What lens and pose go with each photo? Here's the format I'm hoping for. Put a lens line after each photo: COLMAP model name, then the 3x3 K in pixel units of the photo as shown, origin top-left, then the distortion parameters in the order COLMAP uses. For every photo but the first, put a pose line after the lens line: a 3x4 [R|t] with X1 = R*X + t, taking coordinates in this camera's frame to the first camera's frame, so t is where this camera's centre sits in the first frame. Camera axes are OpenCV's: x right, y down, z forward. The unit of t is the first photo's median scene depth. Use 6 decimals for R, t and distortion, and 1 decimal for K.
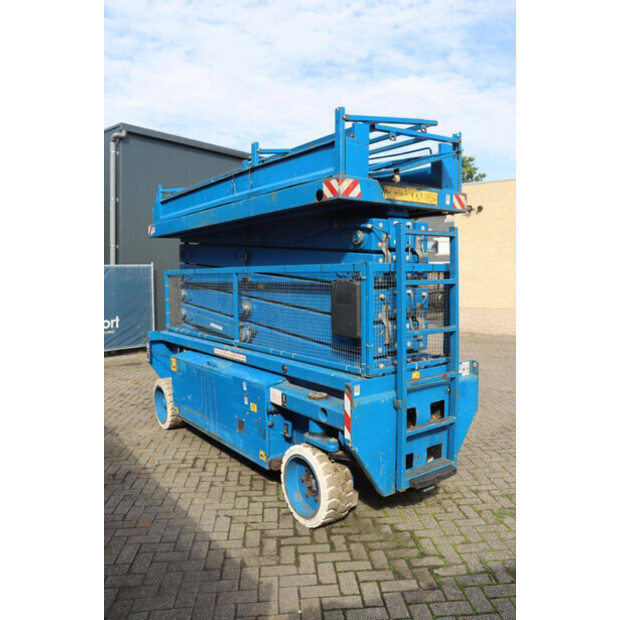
lens RADIAL K [[508.4, 0, 310.0], [0, 508.4, 310.0], [0, 0, 1]] dist [-0.131352, 0.001726]
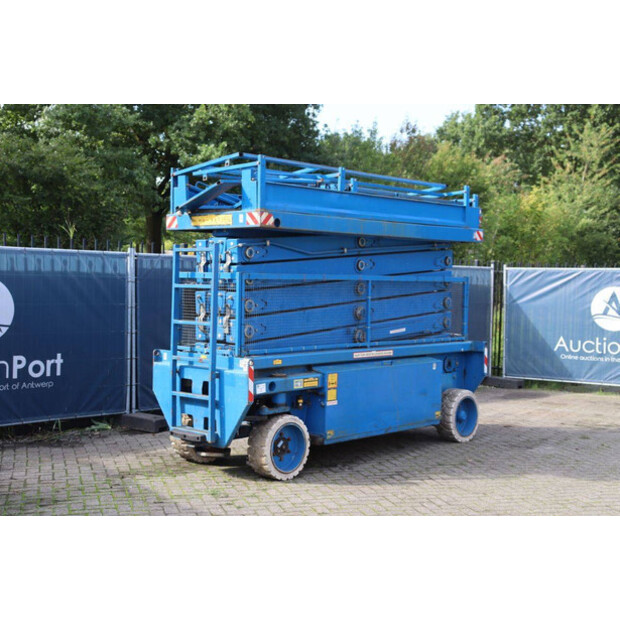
lens RADIAL K [[925.2, 0, 310.0], [0, 925.2, 310.0], [0, 0, 1]] dist [0.030105, 0.178920]
pose [[0.203761, 0.050005, -0.977743, 2.650400], [-0.090665, 0.995367, 0.032012, -0.096523], [0.974813, 0.082124, 0.207351, 0.776053]]
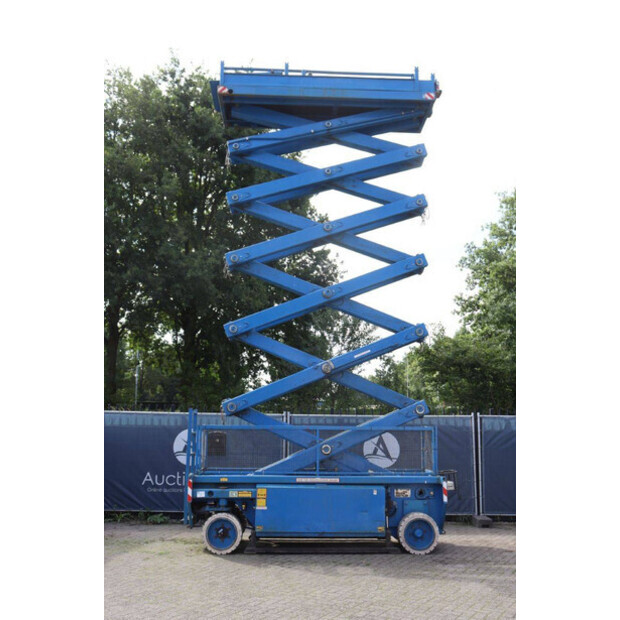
lens RADIAL K [[659.9, 0, 310.0], [0, 659.9, 310.0], [0, 0, 1]] dist [-0.030255, -0.018738]
pose [[-0.550387, -0.139333, -0.823202, 2.511932], [-0.060955, 0.990051, -0.126819, -0.264966], [0.832682, -0.019621, -0.553404, 3.129199]]
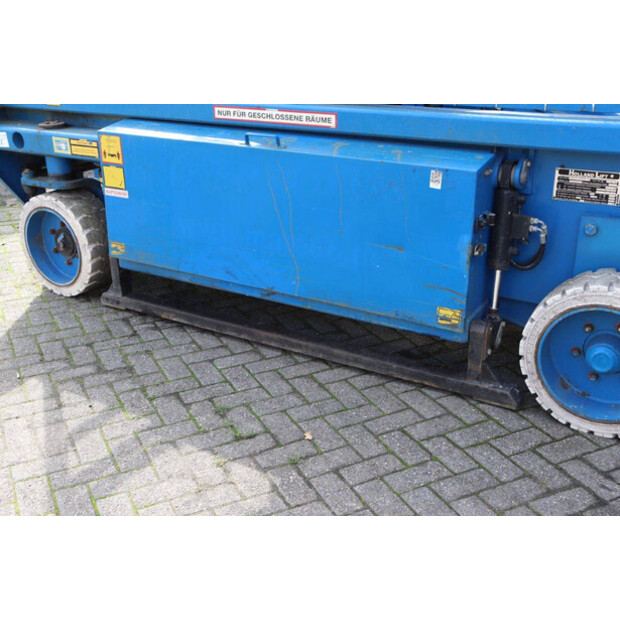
lens RADIAL K [[729.1, 0, 310.0], [0, 729.1, 310.0], [0, 0, 1]] dist [-0.038524, 0.239790]
pose [[-0.925376, 0.177329, -0.335012, 0.316245], [0.007314, 0.892010, 0.451956, -0.093829], [0.378979, 0.415779, -0.826742, 2.428077]]
